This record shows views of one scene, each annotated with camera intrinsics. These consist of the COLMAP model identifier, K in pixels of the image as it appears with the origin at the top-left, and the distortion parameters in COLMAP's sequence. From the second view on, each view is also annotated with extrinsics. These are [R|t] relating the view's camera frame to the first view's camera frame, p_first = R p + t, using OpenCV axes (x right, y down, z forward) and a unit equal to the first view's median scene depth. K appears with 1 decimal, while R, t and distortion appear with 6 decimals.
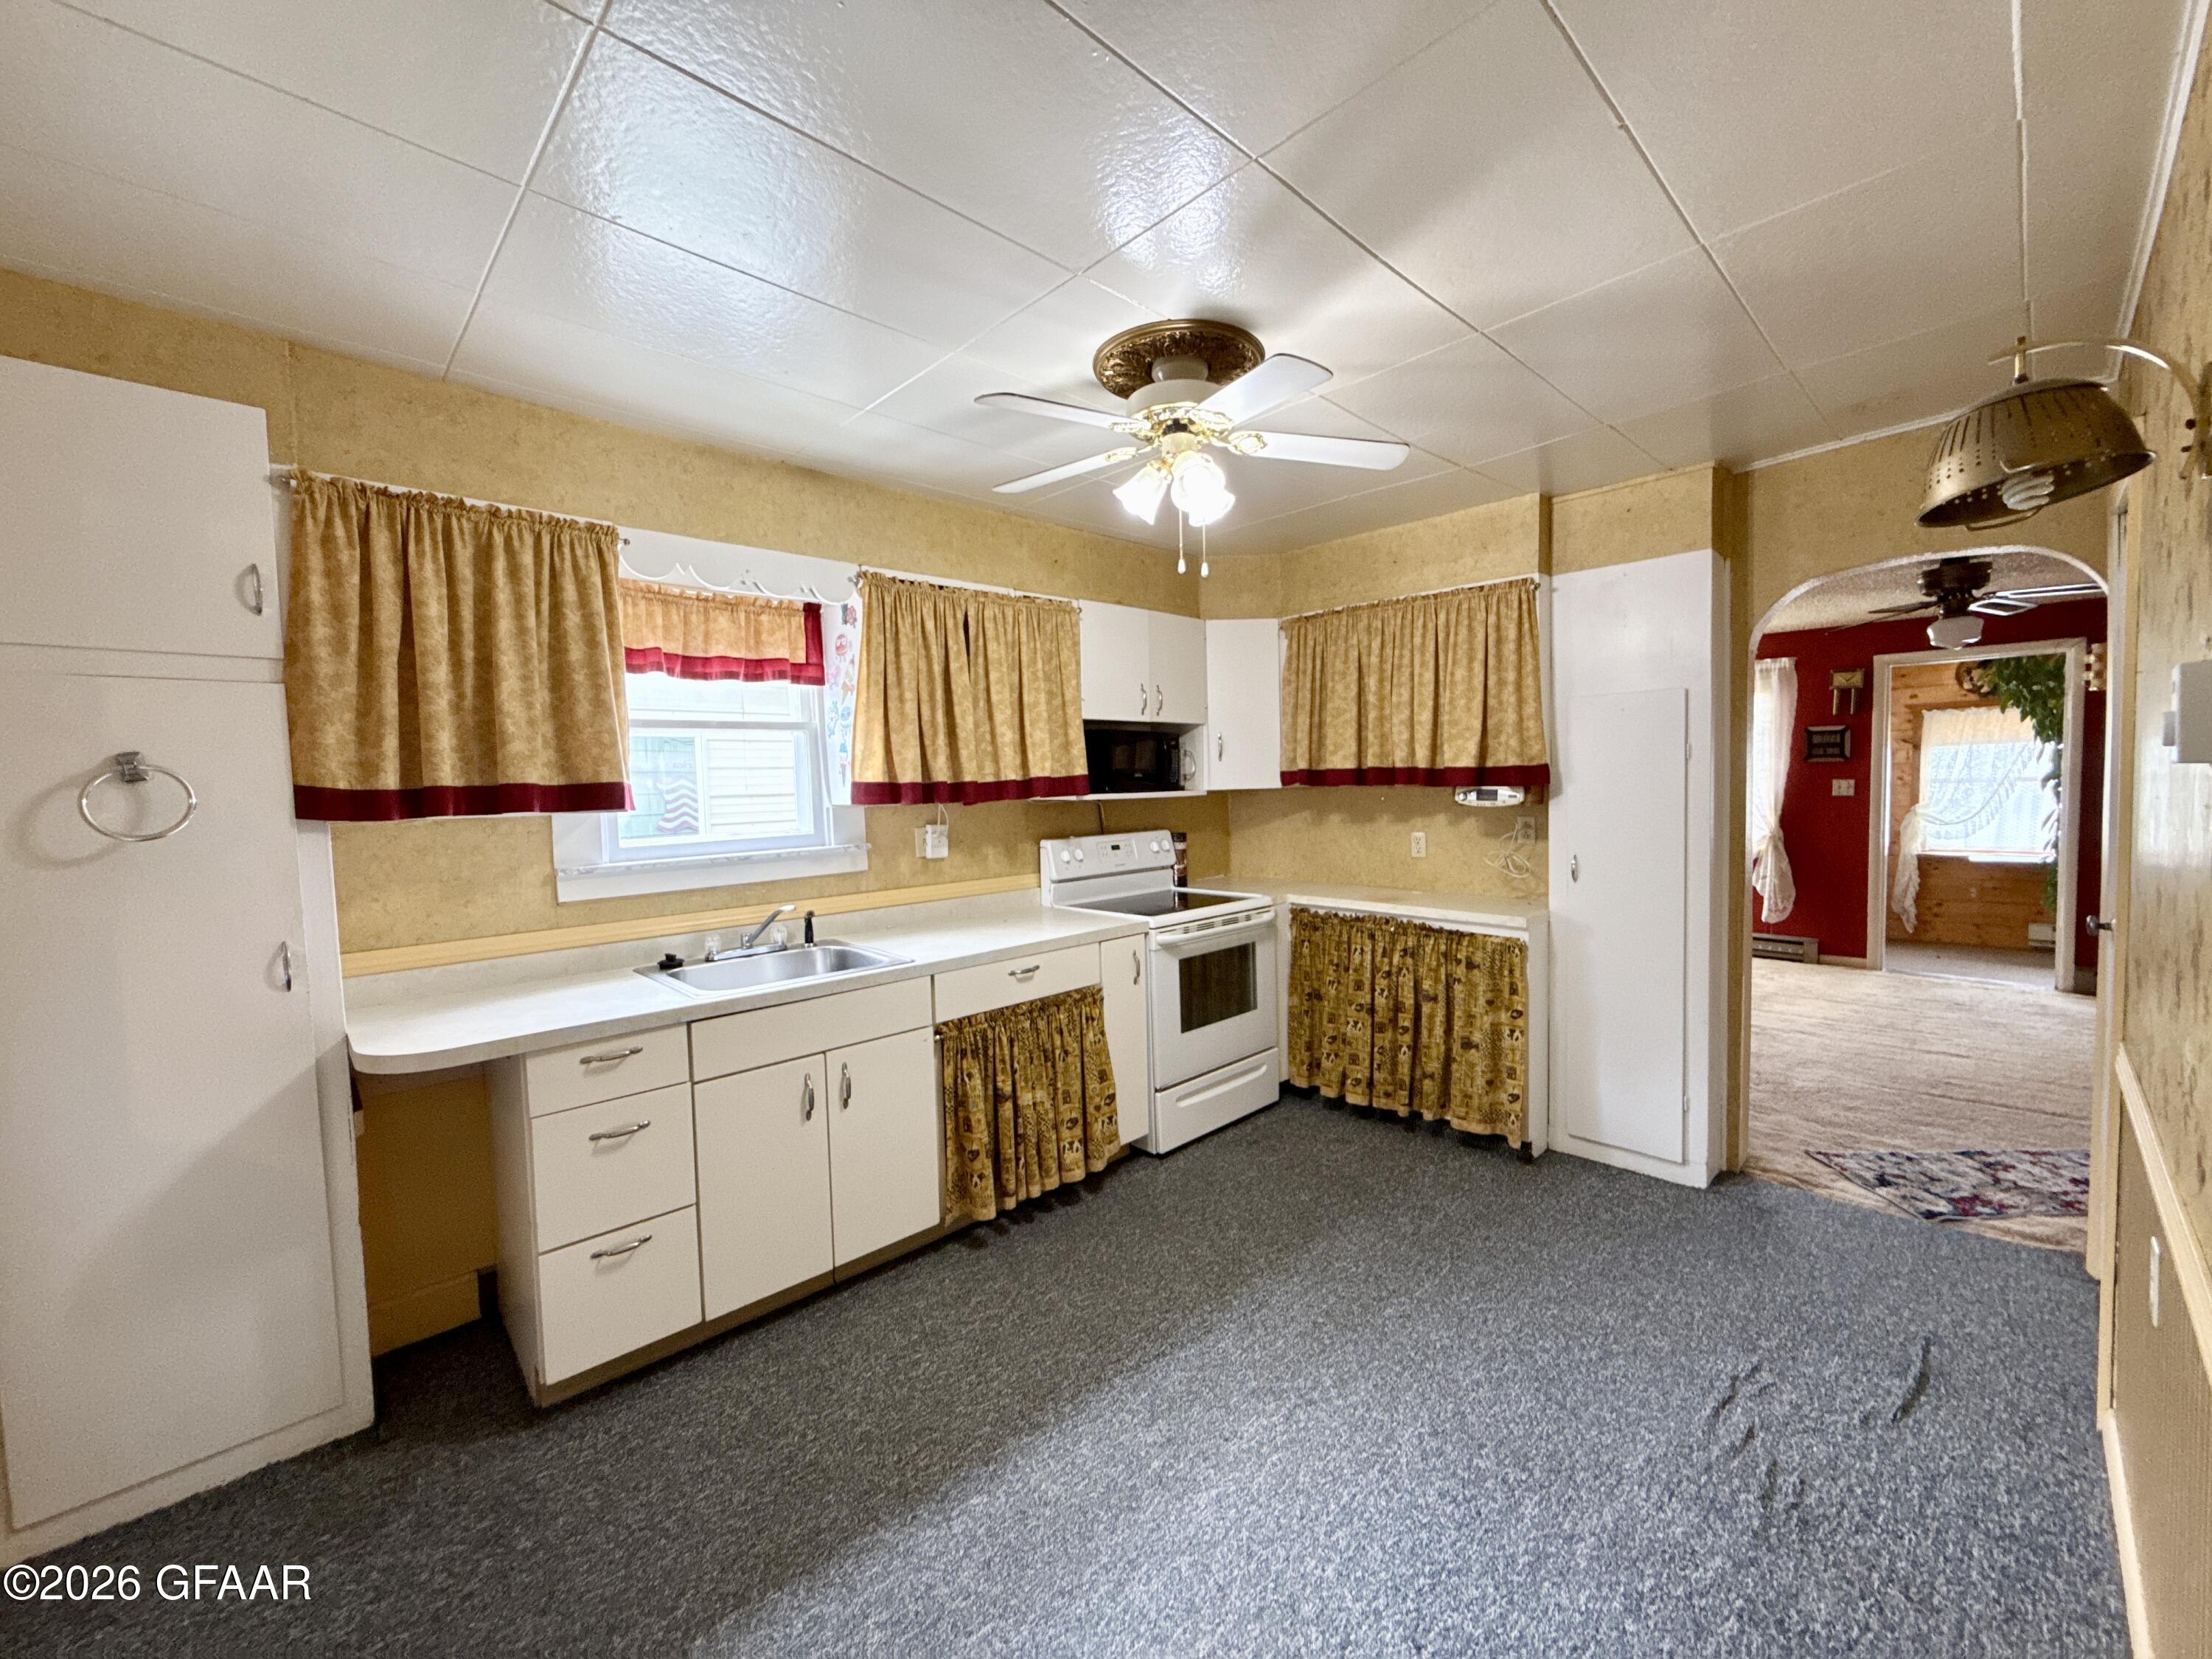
lens RADIAL K [[878.6, 0, 1094.7], [0, 878.6, 833.4], [0, 0, 1]] dist [-0.001205, -0.000133]
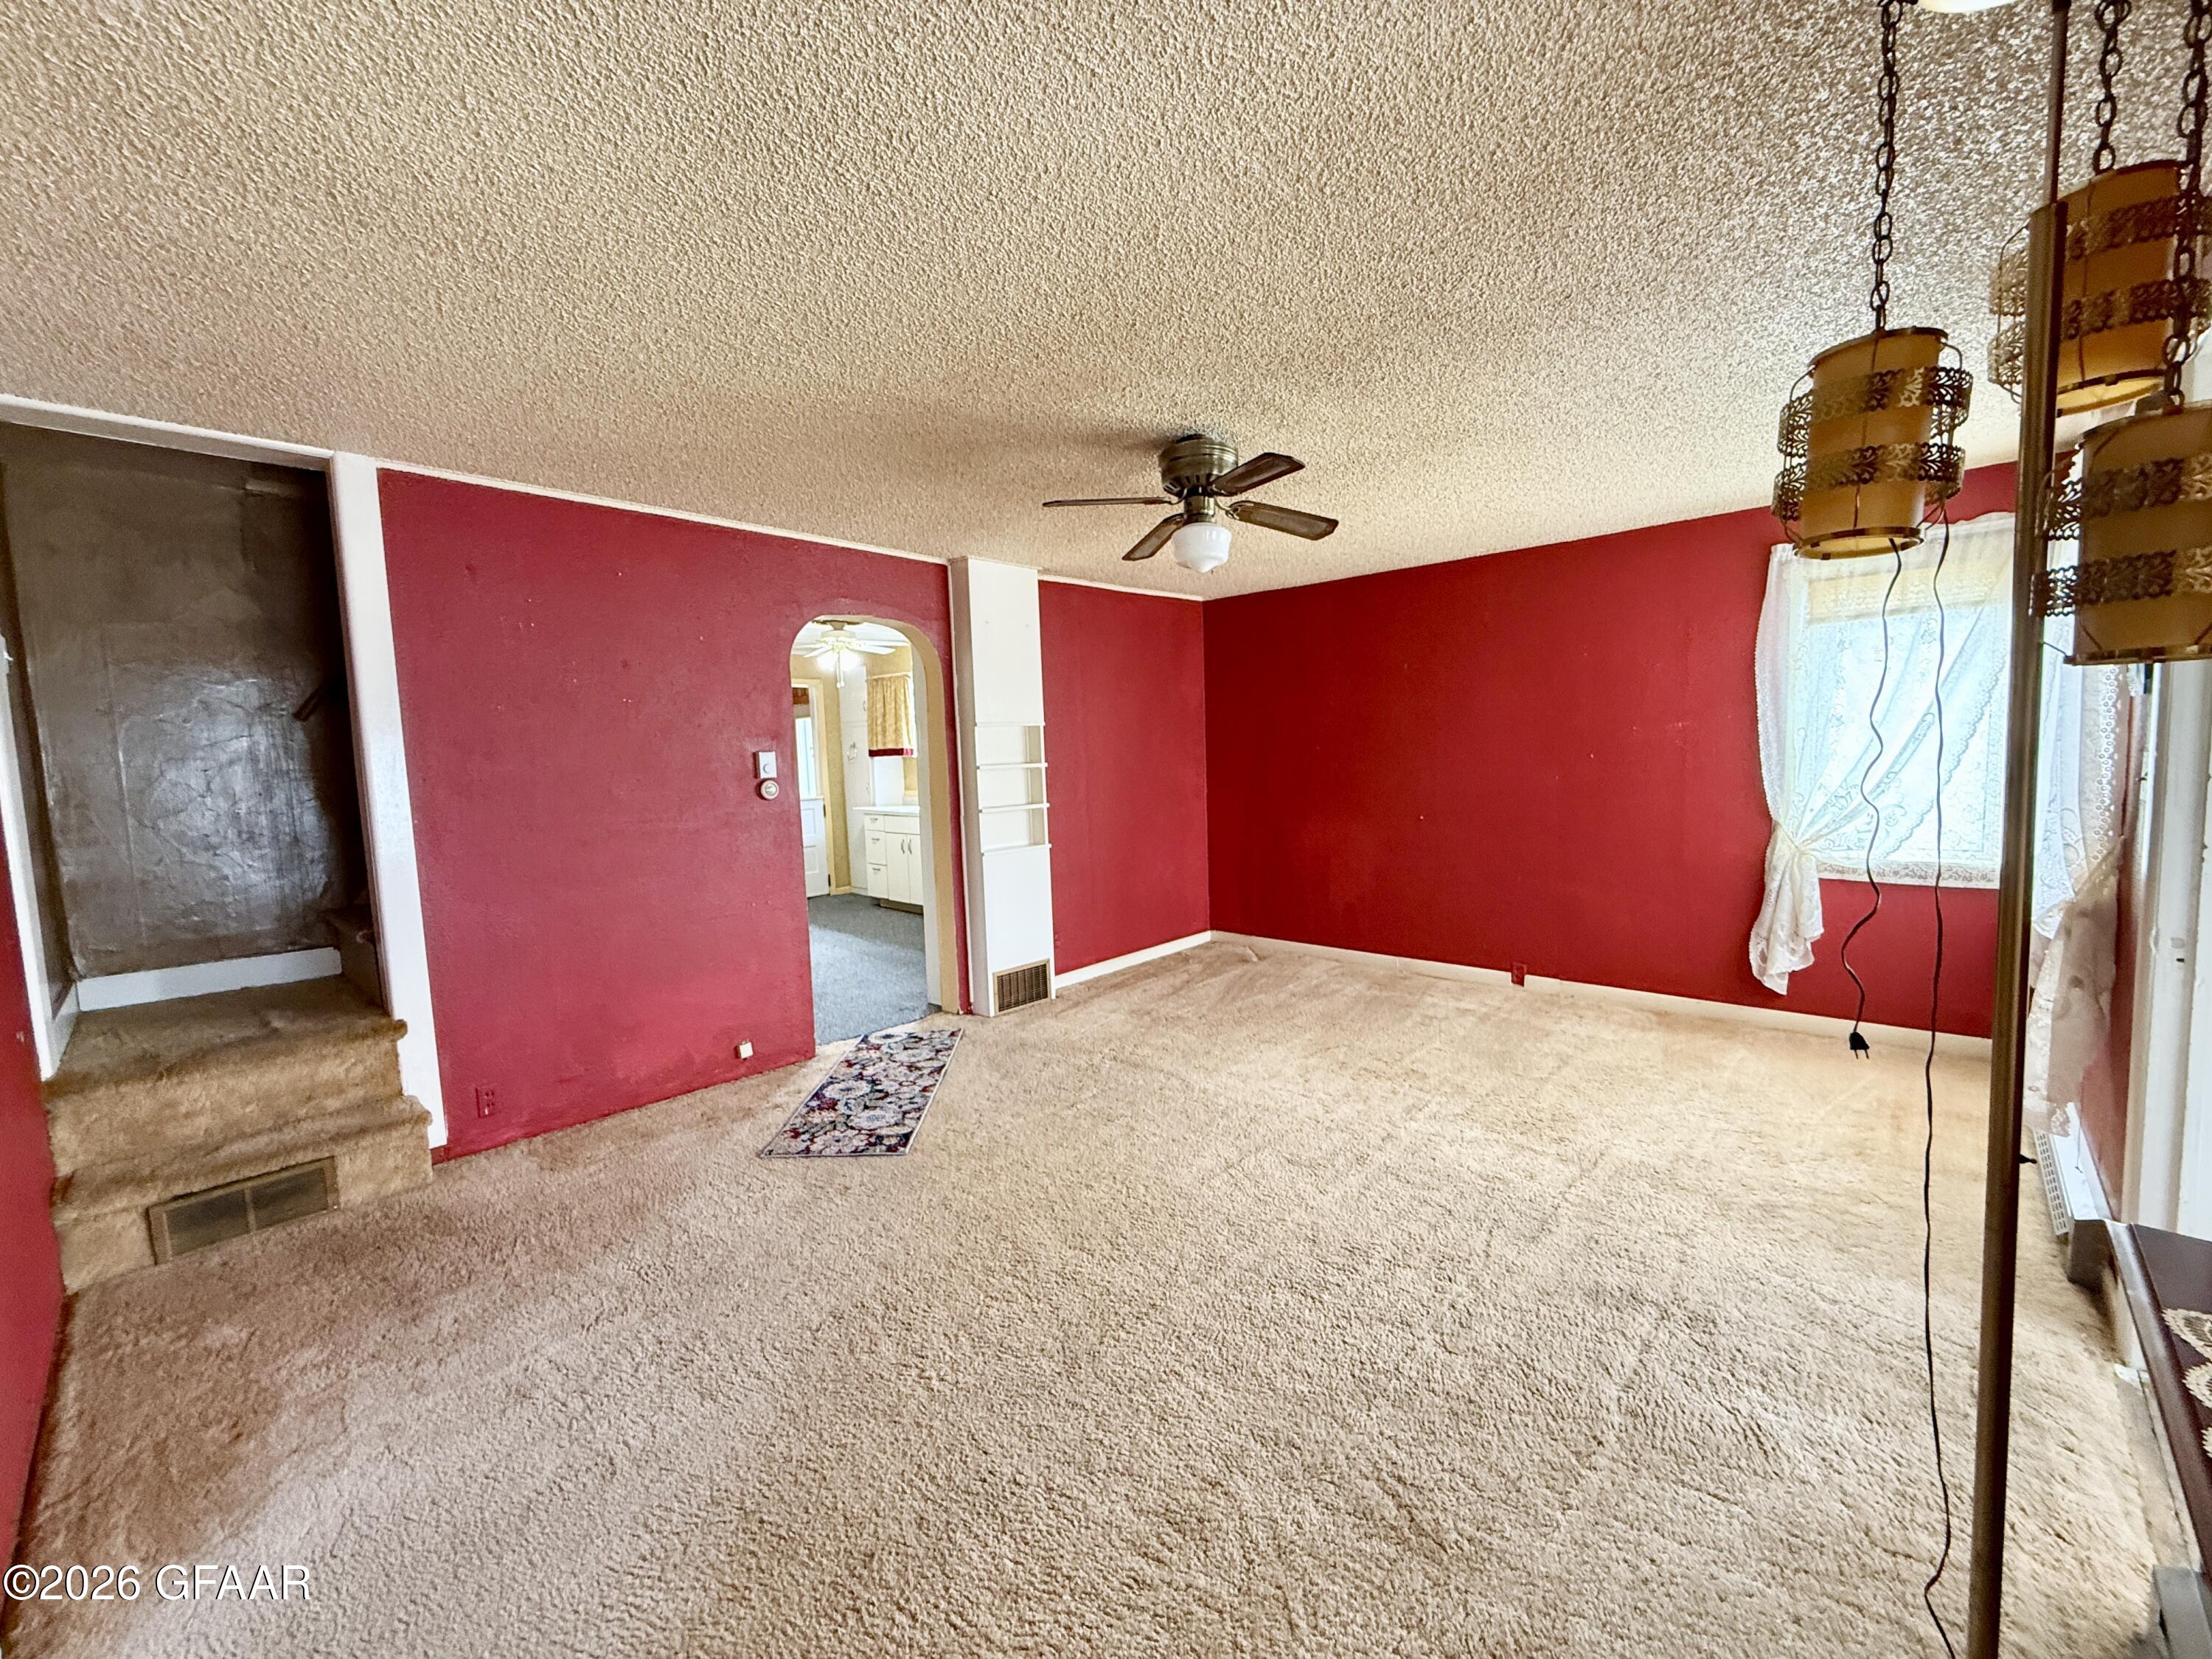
lens RADIAL K [[878.6, 0, 1098.0], [0, 878.6, 825.5], [0, 0, 1]] dist [-0.001205, -0.000133]
pose [[0.054466, 0.110605, -0.992371, 2.264548], [-0.027040, 0.993645, 0.109263, -0.116035], [0.998149, 0.020883, 0.057111, 1.186517]]
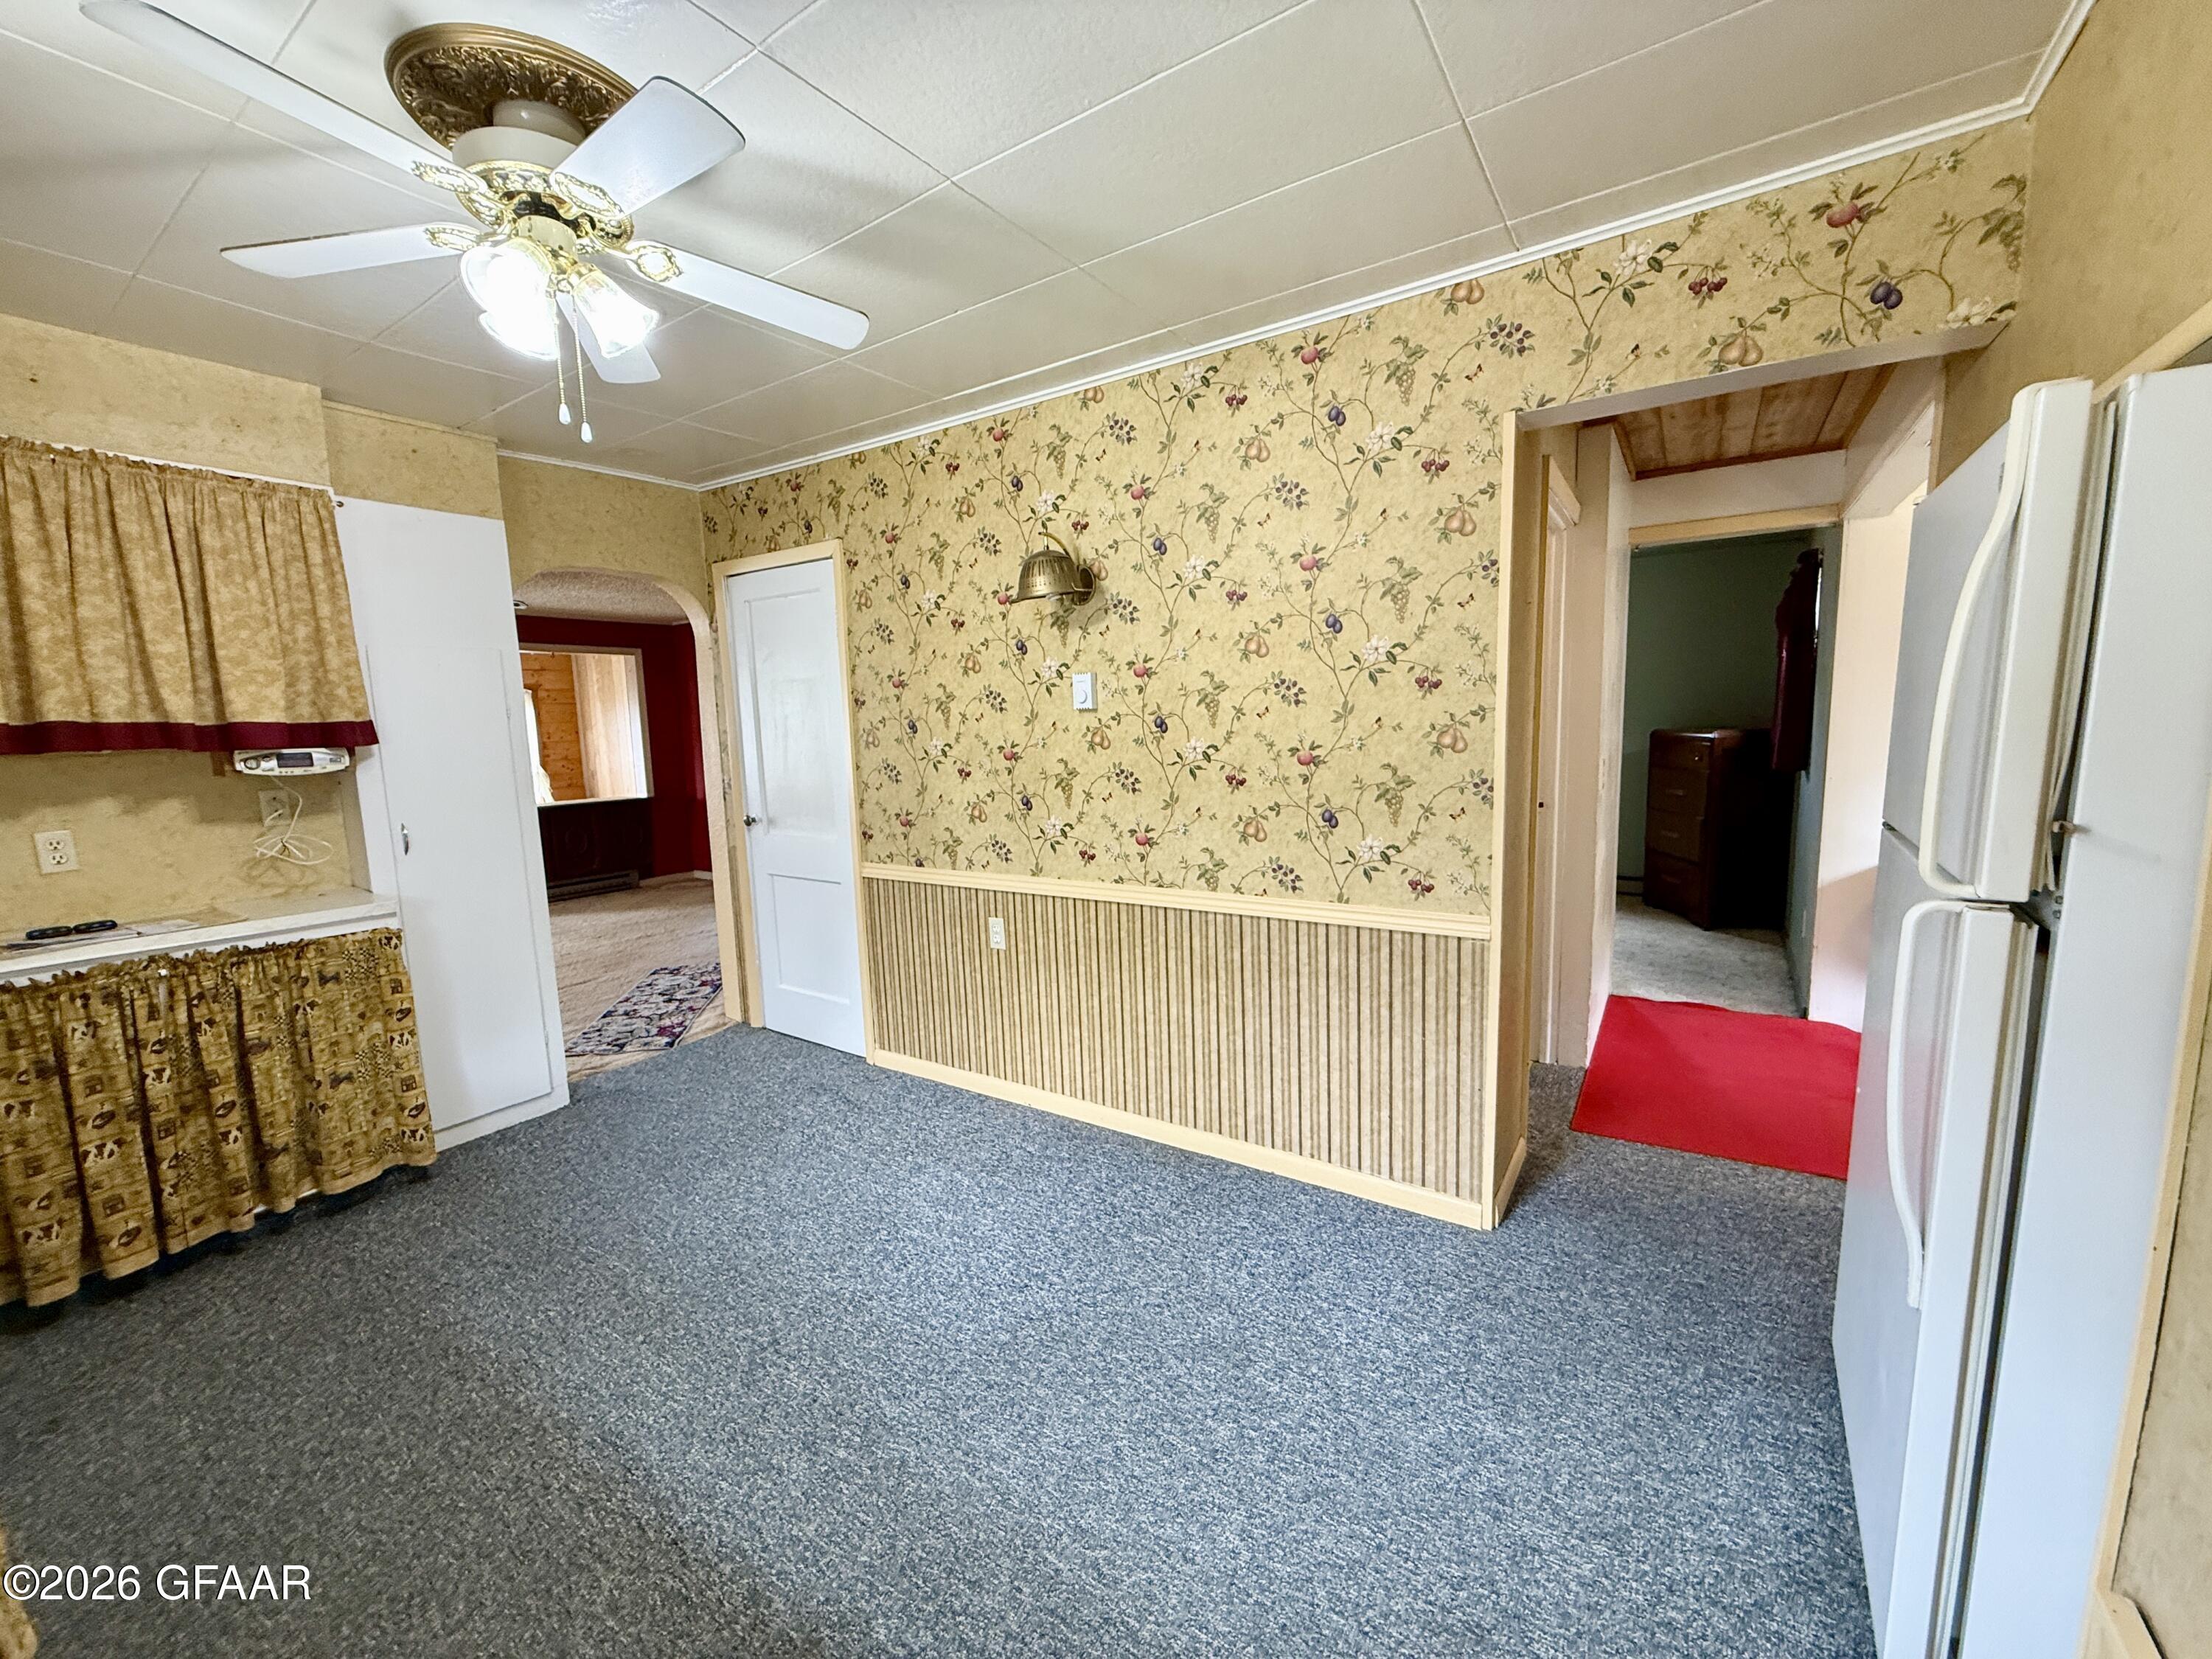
lens RADIAL K [[878.6, 0, 1104.9], [0, 878.6, 836.1], [0, 0, 1]] dist [-0.001205, -0.000133]
pose [[-0.216467, -0.097954, 0.971363, -0.496016], [0.093275, 0.988328, 0.120451, -0.004626], [-0.971824, 0.116678, -0.204804, 0.510574]]
